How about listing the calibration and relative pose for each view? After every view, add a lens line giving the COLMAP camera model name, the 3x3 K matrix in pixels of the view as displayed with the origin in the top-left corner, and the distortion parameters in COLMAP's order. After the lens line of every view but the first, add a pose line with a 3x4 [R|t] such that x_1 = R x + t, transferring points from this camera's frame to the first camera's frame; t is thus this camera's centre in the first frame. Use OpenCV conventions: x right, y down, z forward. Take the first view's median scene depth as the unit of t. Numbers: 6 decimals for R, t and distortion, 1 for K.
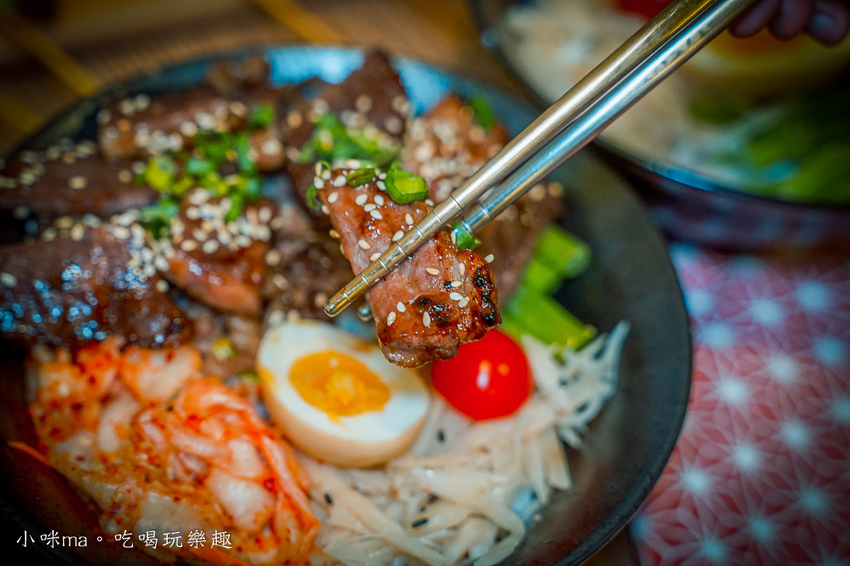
lens RADIAL K [[1597.6, 0, 425.9], [0, 1597.6, 273.4], [0, 0, 1]] dist [0.335860, 0.000000]
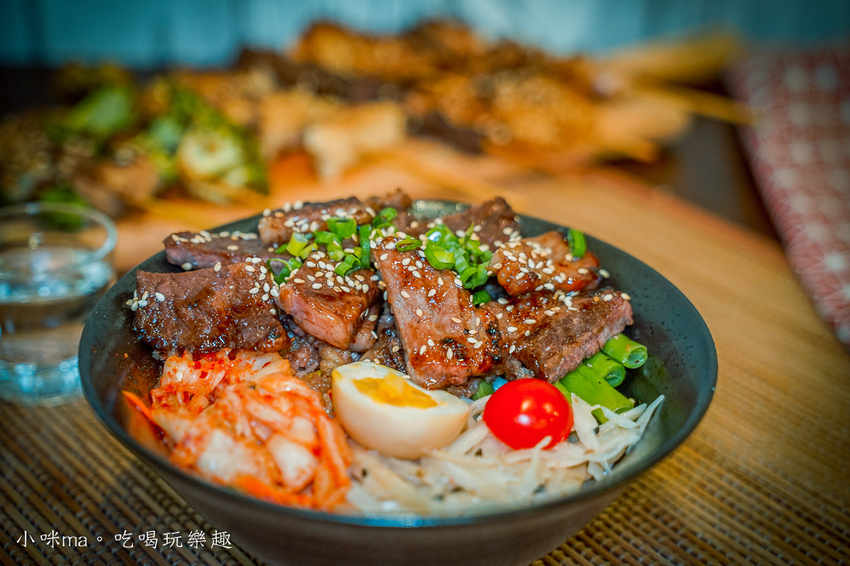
lens RADIAL K [[1634.5, 0, 424.1], [0, 1634.5, 283.0], [0, 0, 1]] dist [0.428483, 0.000000]
pose [[0.963821, 0.064420, -0.258649, 0.267643], [-0.157135, 0.921132, -0.356123, 0.413231], [0.215309, 0.383882, 0.897929, -0.102490]]
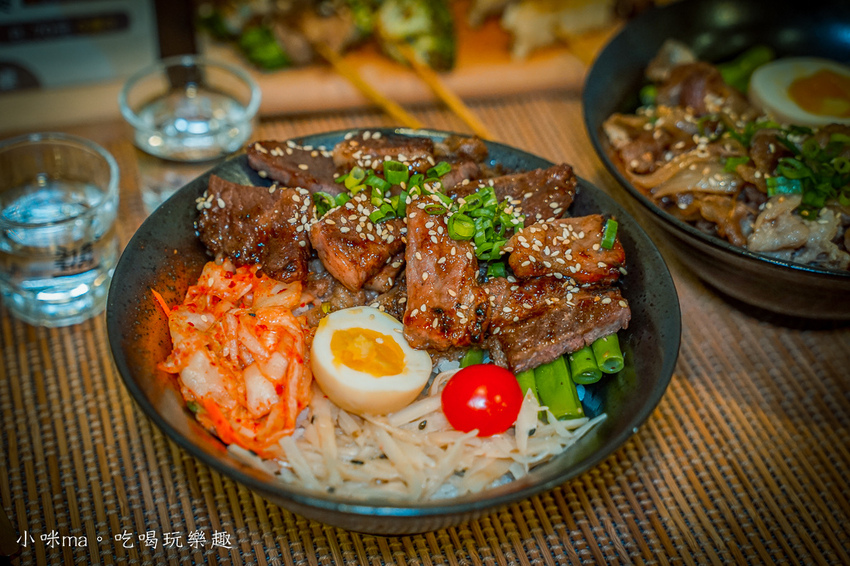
lens RADIAL K [[1597.6, 0, 424.6], [0, 1597.6, 275.6], [0, 0, 1]] dist [0.335860, 0.000000]
pose [[0.804578, 0.343815, -0.484195, 0.586306], [-0.428668, 0.900519, -0.072873, 0.087214], [0.410972, 0.266190, 0.871920, -0.134740]]
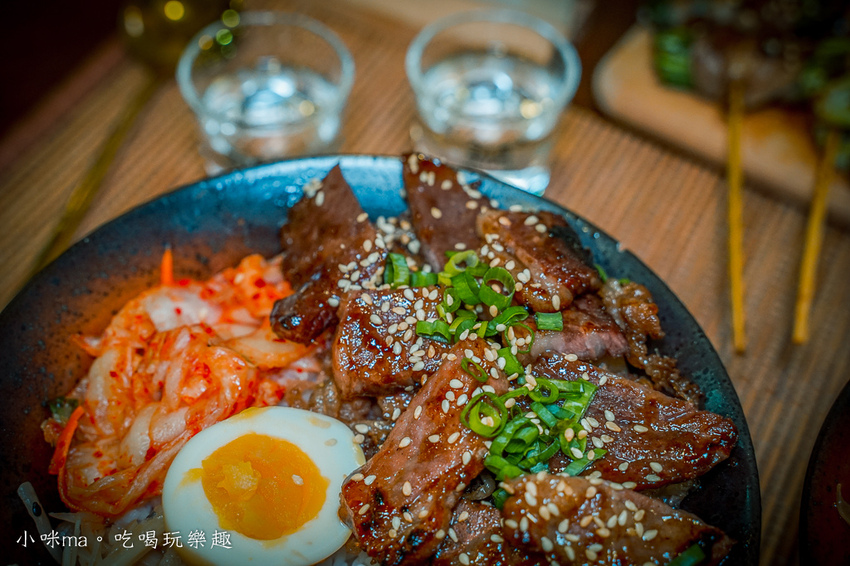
lens RADIAL K [[1182.1, 0, 422.7], [0, 1182.1, 283.5], [0, 0, 1]] dist [0.116837, 0.000000]
pose [[0.148279, 0.714881, -0.683343, 0.344230], [-0.769403, 0.517508, 0.374439, -0.318836], [0.621315, 0.470245, 0.626768, 0.561777]]
